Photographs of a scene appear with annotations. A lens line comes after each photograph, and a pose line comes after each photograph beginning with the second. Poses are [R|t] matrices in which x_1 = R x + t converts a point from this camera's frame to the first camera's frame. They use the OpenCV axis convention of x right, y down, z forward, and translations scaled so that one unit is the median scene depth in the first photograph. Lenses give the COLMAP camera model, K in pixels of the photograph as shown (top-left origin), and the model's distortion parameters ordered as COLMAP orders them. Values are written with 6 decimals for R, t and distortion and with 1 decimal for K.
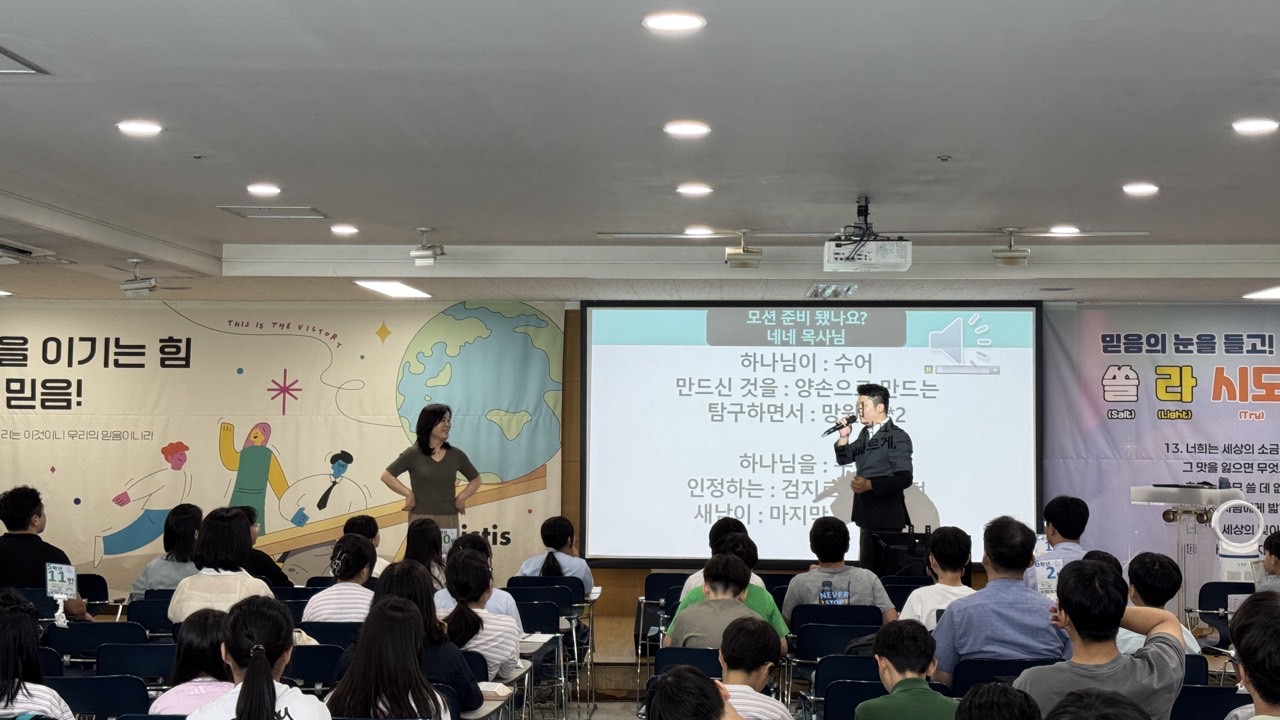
lens RADIAL K [[1785.4, 0, 638.8], [0, 1785.4, 353.3], [0, 0, 1]] dist [0.121231, 0.000000]
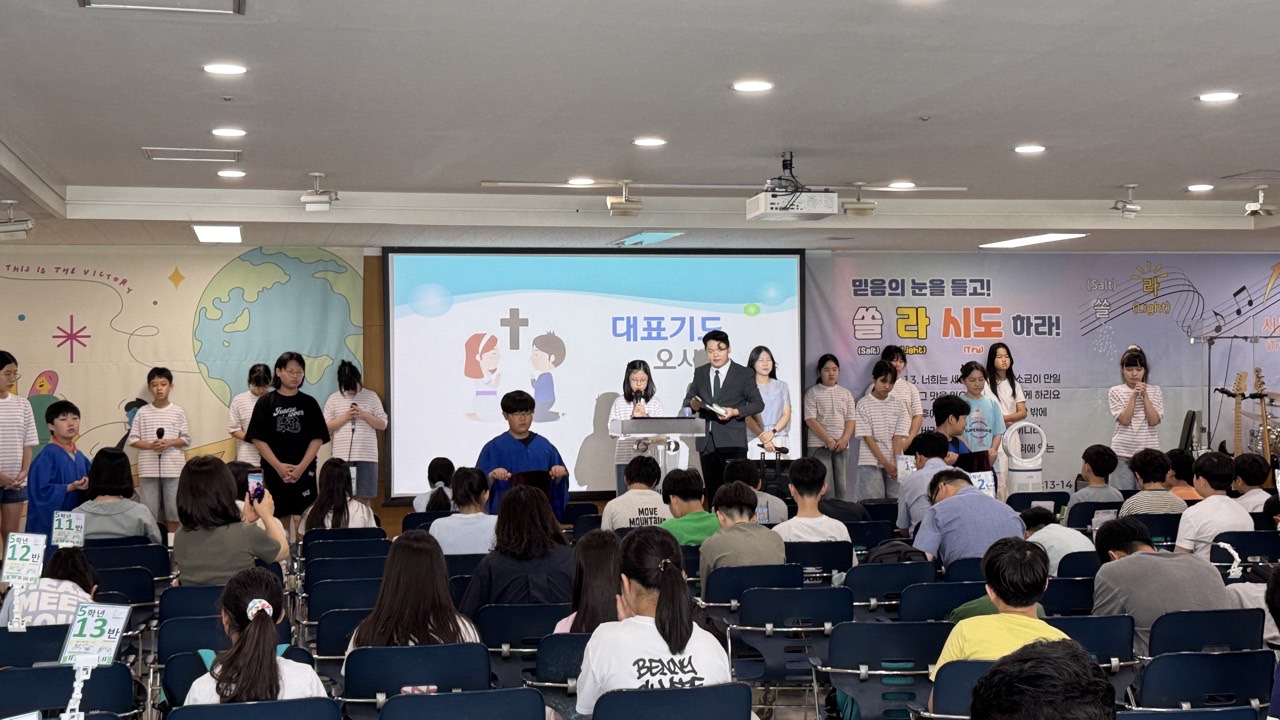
lens RADIAL K [[1728.0, 0, 638.9], [0, 1728.0, 373.4], [0, 0, 1]] dist [0.119613, 0.000000]
pose [[0.961744, -0.016304, 0.273465, -0.163083], [0.004927, 0.999095, 0.042241, 0.001721], [-0.273906, -0.039278, 0.960954, 0.002928]]
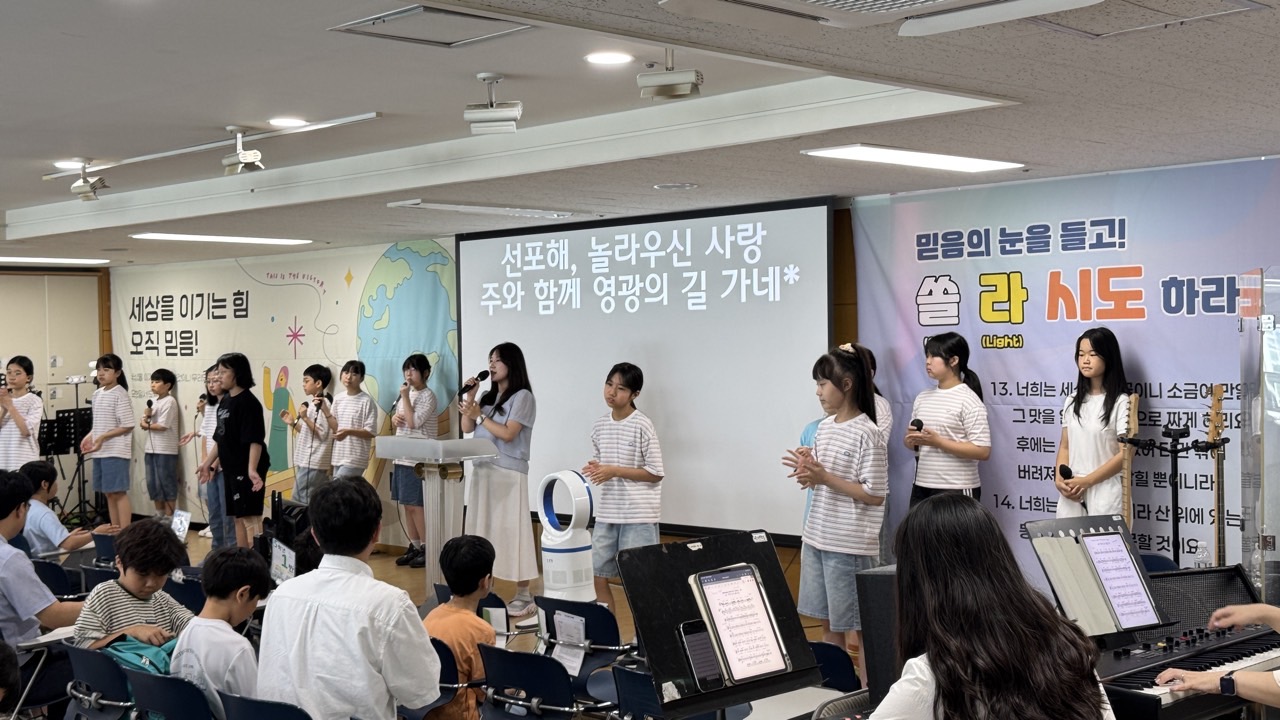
lens RADIAL K [[1615.3, 0, 637.5], [0, 1615.3, 360.5], [0, 0, 1]] dist [0.071138, 0.000000]
pose [[0.734078, -0.012782, -0.678945, 0.618018], [0.044634, 0.998569, 0.029459, 0.016098], [0.677596, -0.051929, 0.733598, 0.431212]]
